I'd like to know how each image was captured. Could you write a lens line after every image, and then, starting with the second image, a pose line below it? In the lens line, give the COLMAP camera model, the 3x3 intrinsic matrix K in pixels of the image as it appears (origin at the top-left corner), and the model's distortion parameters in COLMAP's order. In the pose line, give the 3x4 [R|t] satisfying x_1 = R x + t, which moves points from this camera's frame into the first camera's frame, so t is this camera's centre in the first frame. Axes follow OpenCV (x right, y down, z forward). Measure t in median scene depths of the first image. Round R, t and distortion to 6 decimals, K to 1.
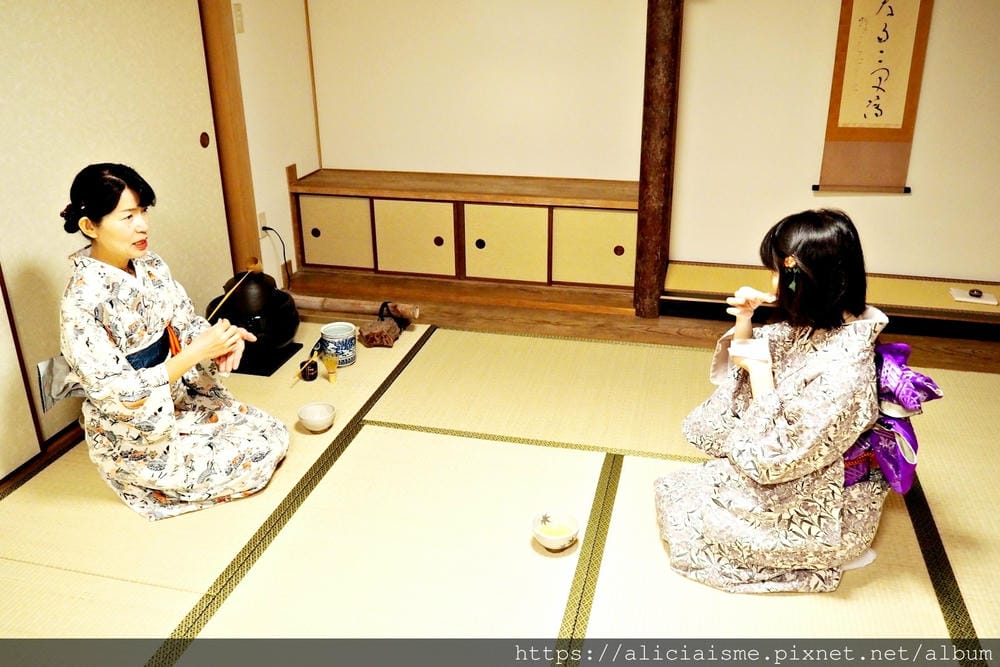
lens RADIAL K [[860.4, 0, 502.7], [0, 860.4, 322.7], [0, 0, 1]] dist [-0.020515, -0.009397]
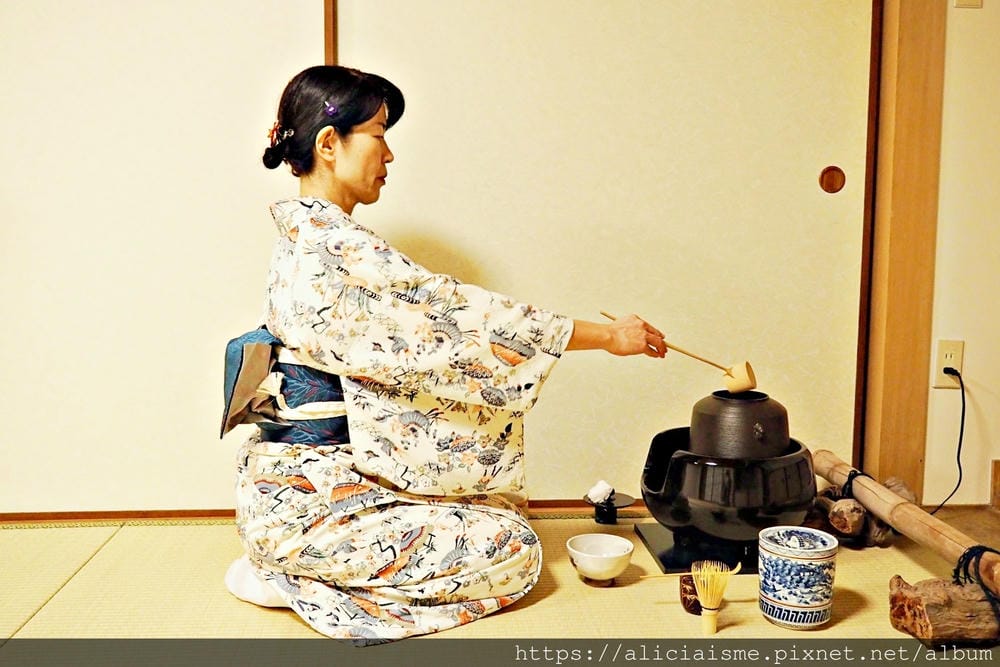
lens RADIAL K [[987.3, 0, 501.5], [0, 987.3, 313.4], [0, 0, 1]] dist [-0.002168, -0.010045]
pose [[0.318719, 0.108467, -0.941623, 0.204427], [-0.370535, 0.928635, -0.018447, -0.031231], [0.872423, 0.354784, 0.336164, 0.565454]]
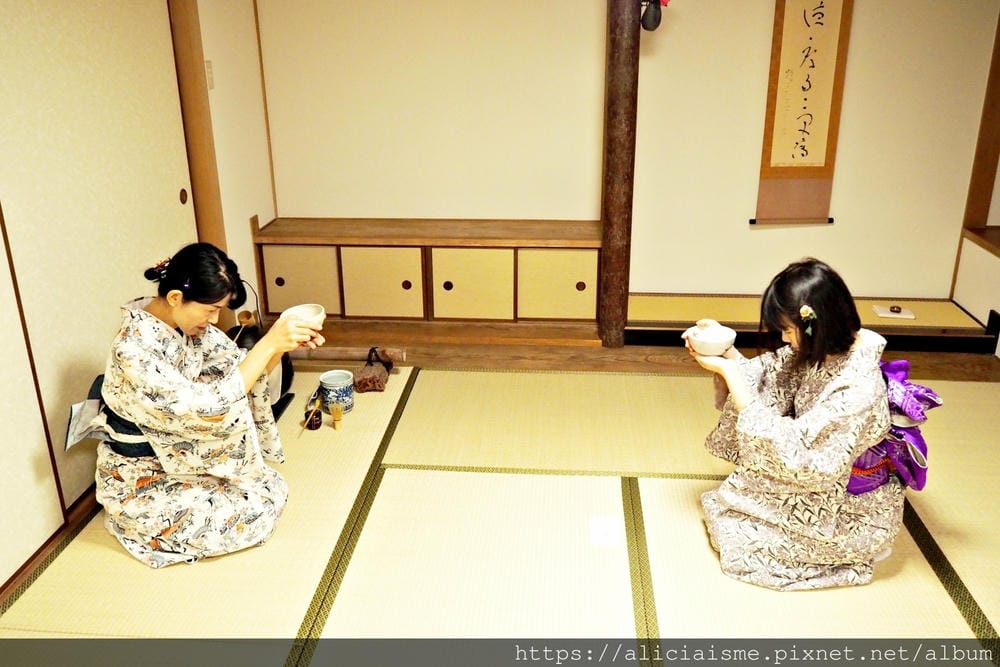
lens RADIAL K [[860.4, 0, 502.7], [0, 860.4, 322.7], [0, 0, 1]] dist [-0.020515, -0.009397]
pose [[0.986268, -0.053041, 0.156405, -0.133413], [0.058206, 0.997894, -0.028627, -0.014160], [-0.154557, 0.037337, 0.987278, -0.037977]]
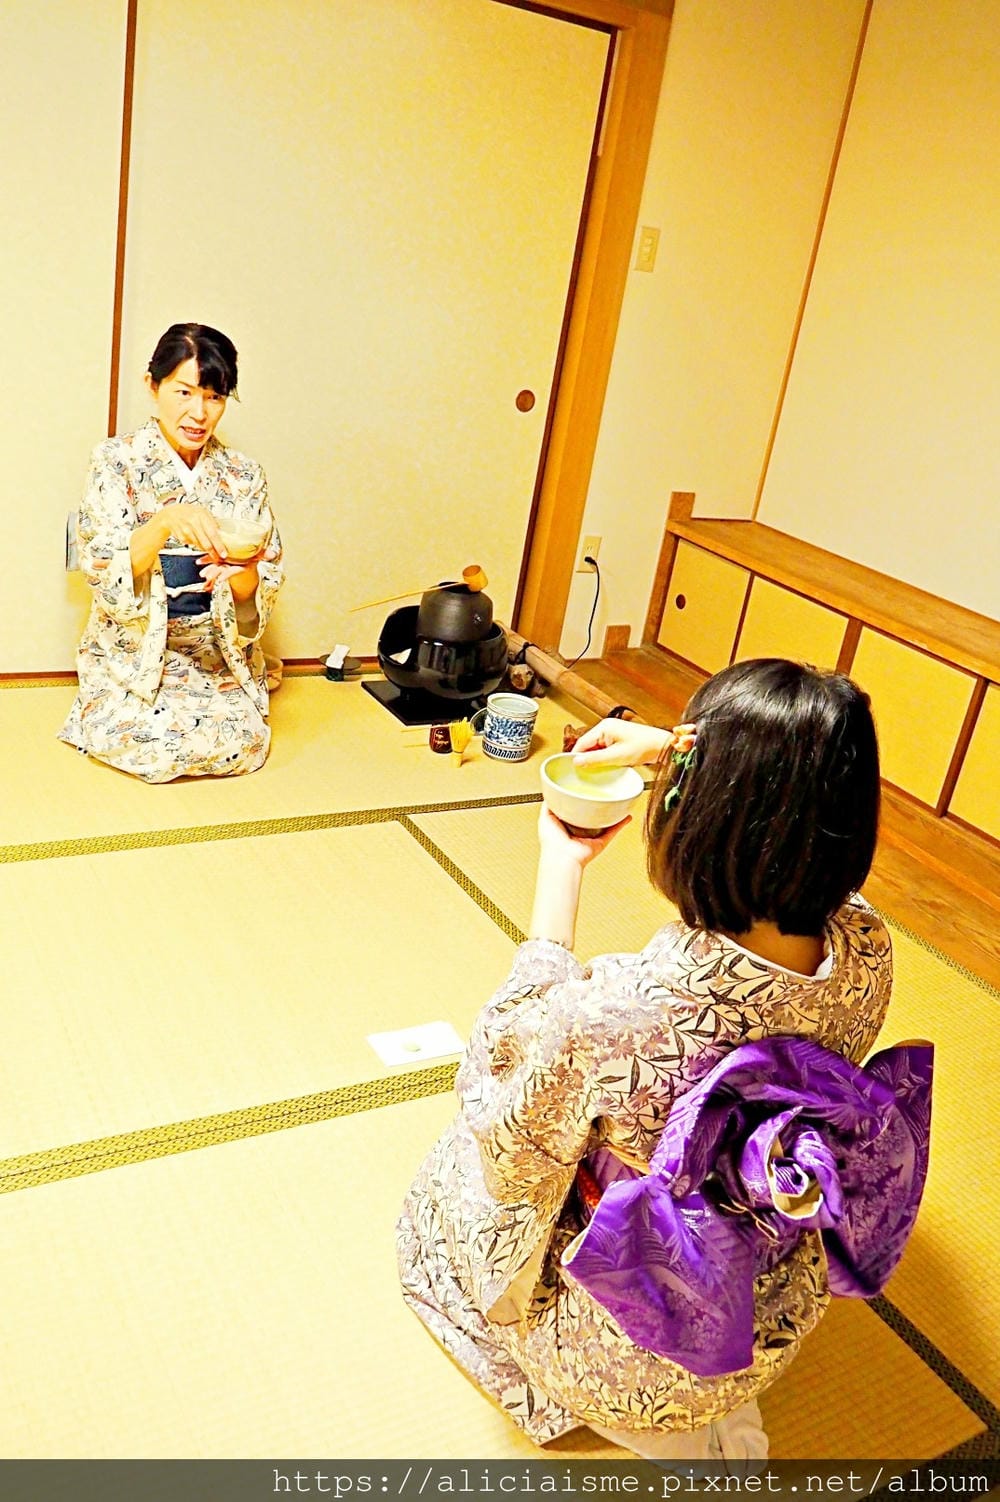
lens RADIAL K [[1292.3, 0, 500.0], [0, 1292.3, 751.0], [0, 0, 1]] dist [-0.020515, -0.009397]
pose [[0.685931, 0.388278, -0.615417, 0.371557], [-0.421024, 0.901570, 0.099553, -0.047462], [0.593495, 0.190819, 0.781890, 0.197501]]
